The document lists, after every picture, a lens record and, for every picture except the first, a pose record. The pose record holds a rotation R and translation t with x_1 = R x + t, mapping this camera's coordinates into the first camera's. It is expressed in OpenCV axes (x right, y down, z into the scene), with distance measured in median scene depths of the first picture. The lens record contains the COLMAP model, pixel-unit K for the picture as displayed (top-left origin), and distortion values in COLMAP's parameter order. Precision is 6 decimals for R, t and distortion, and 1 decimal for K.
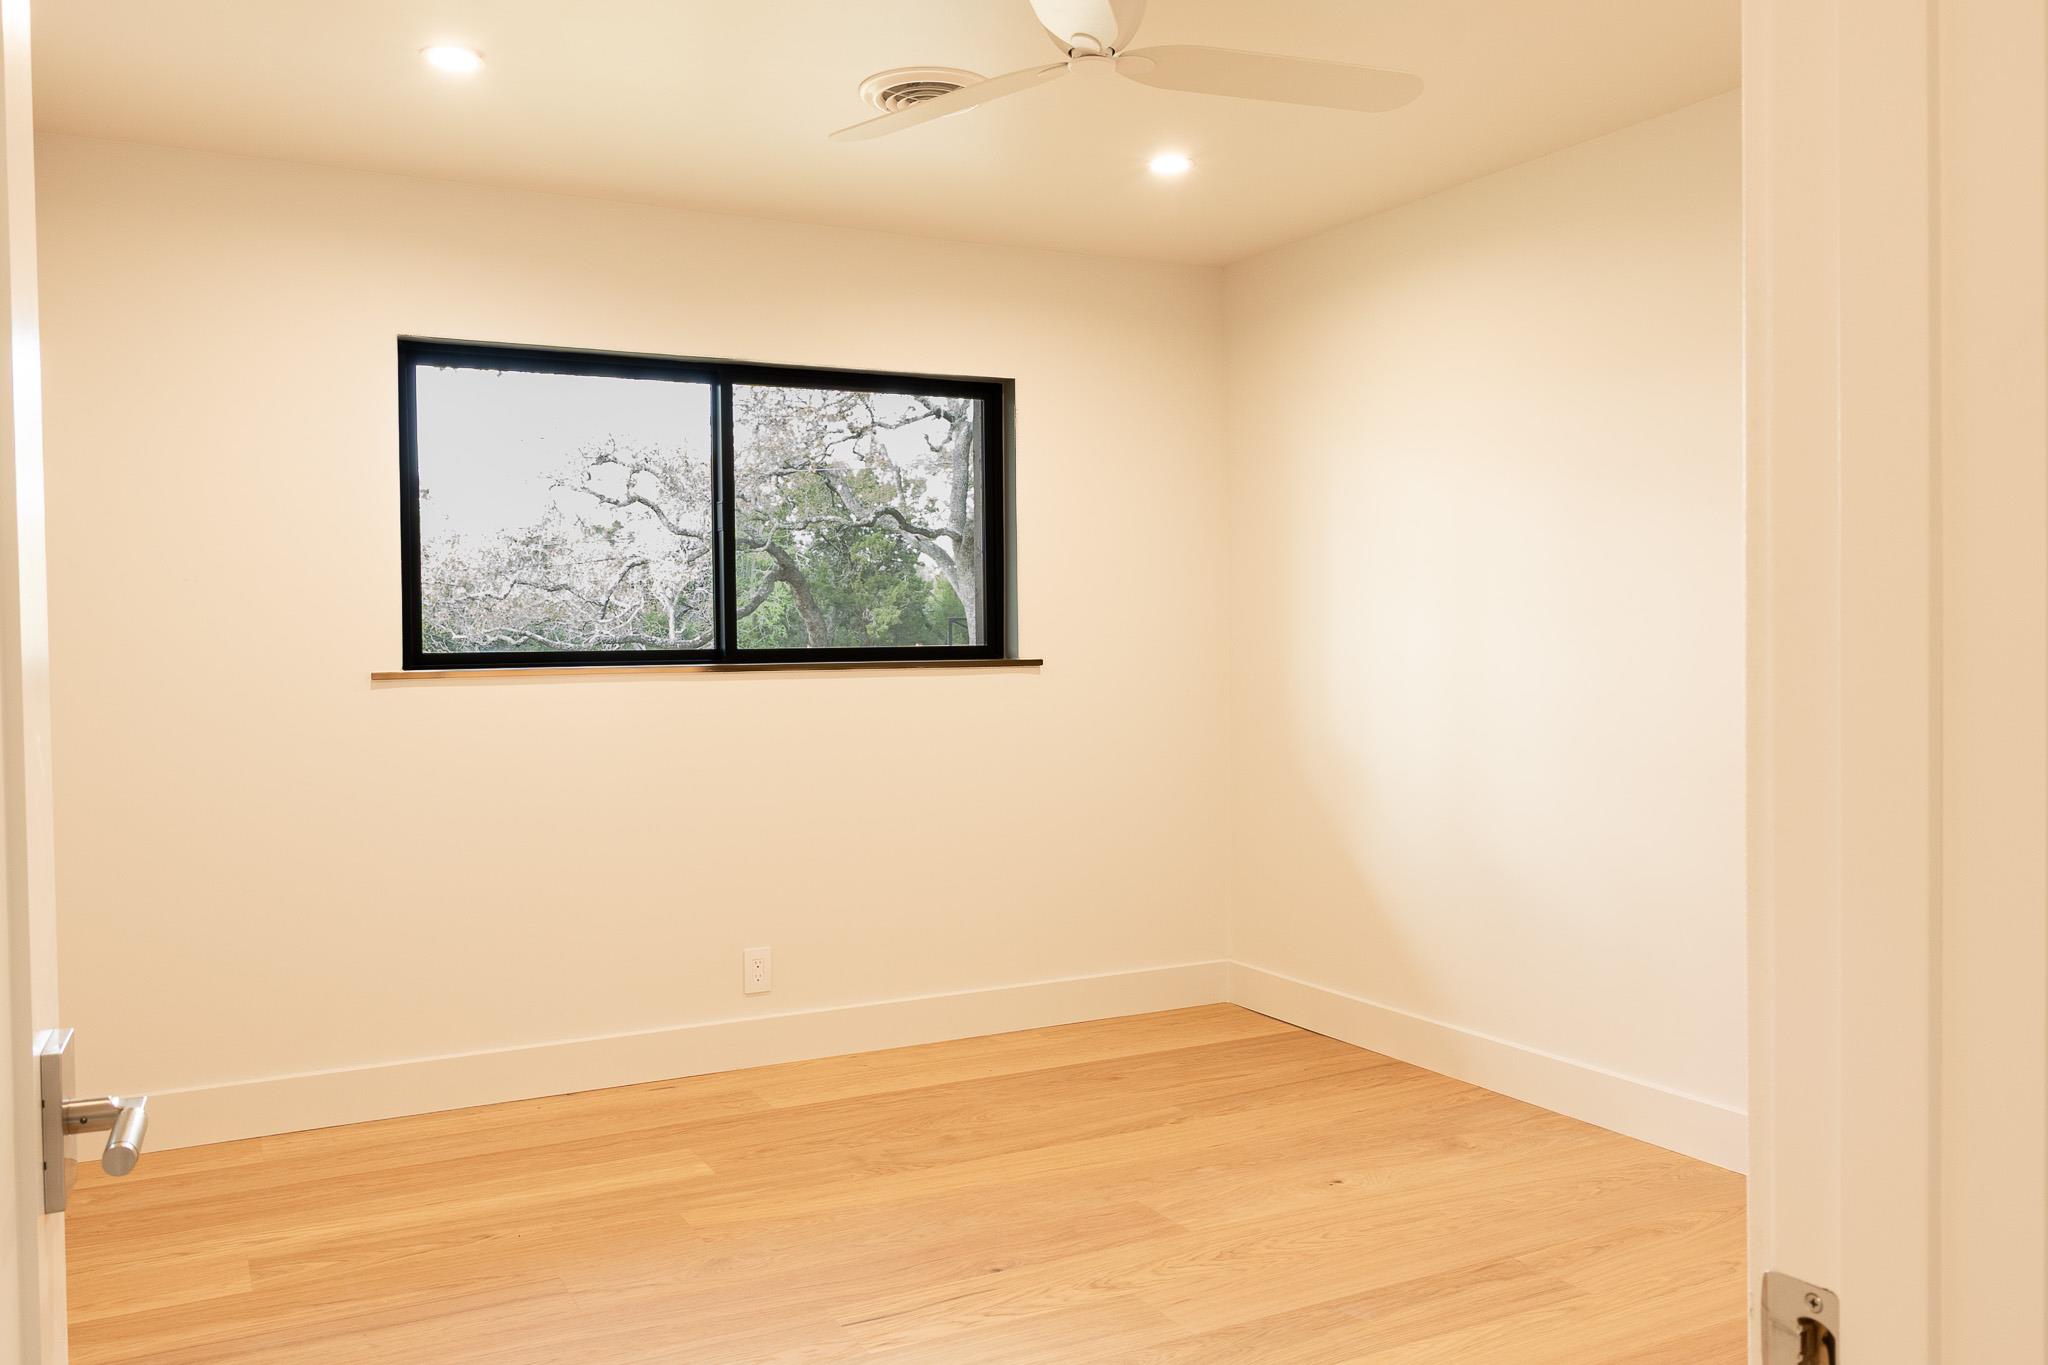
lens RADIAL K [[1572.0, 0, 1024.0], [0, 1572.0, 682.5], [0, 0, 1]] dist [-0.000478, -0.000026]
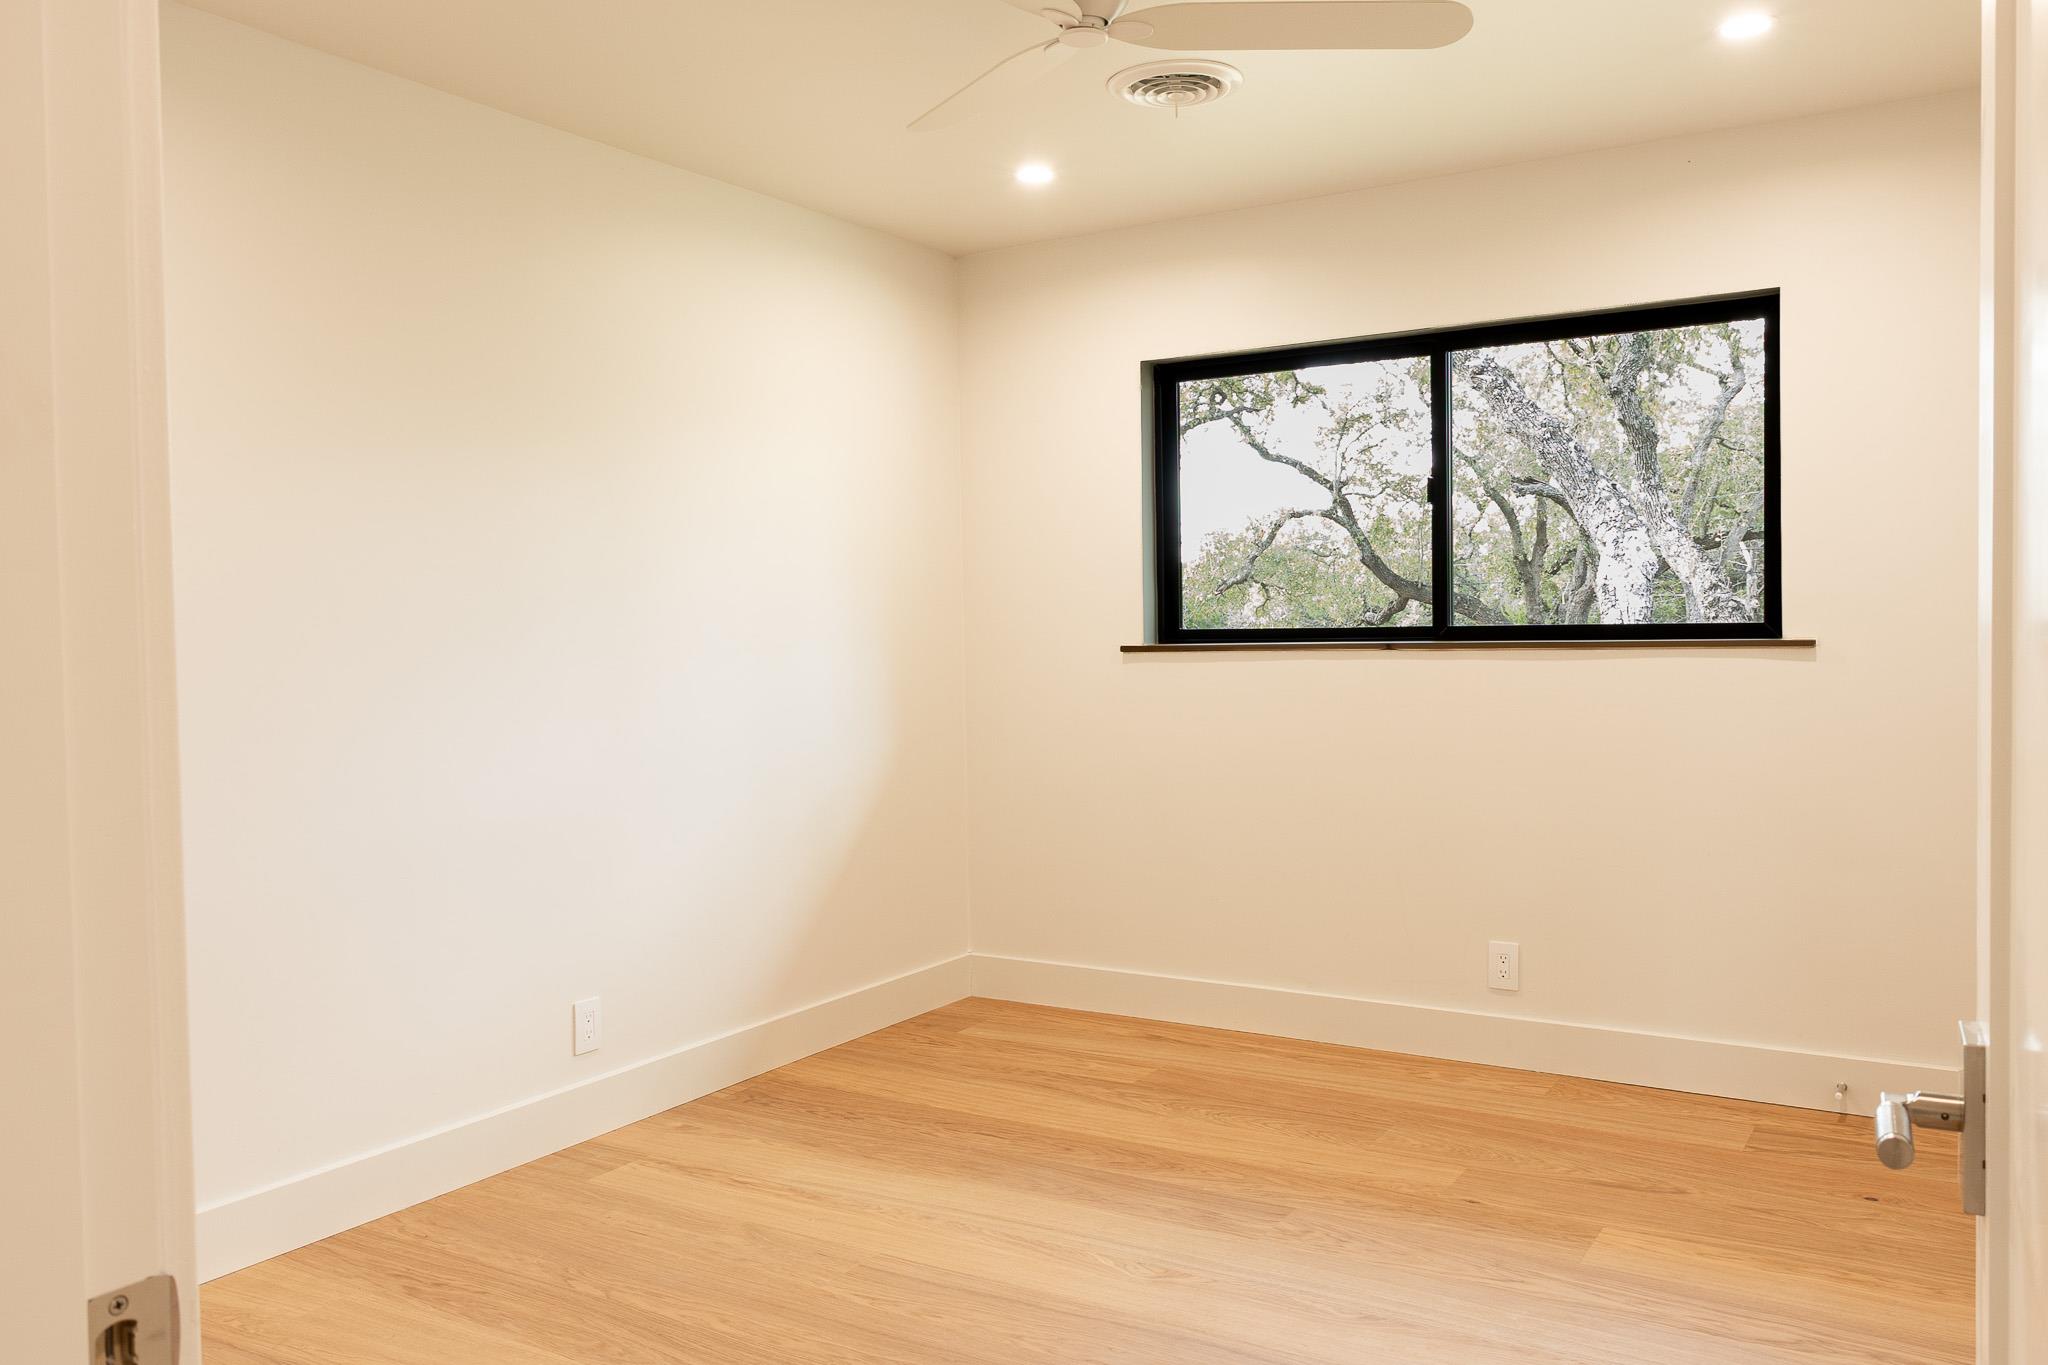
lens RADIAL K [[1574.4, 0, 1025.9], [0, 1574.4, 650.6], [0, 0, 1]] dist [0.092733, -0.000848]
pose [[0.544461, 0.016222, -0.838630, 0.494152], [-0.015187, 0.999840, 0.009480, -0.011485], [0.838649, 0.007575, 0.544620, 0.248172]]
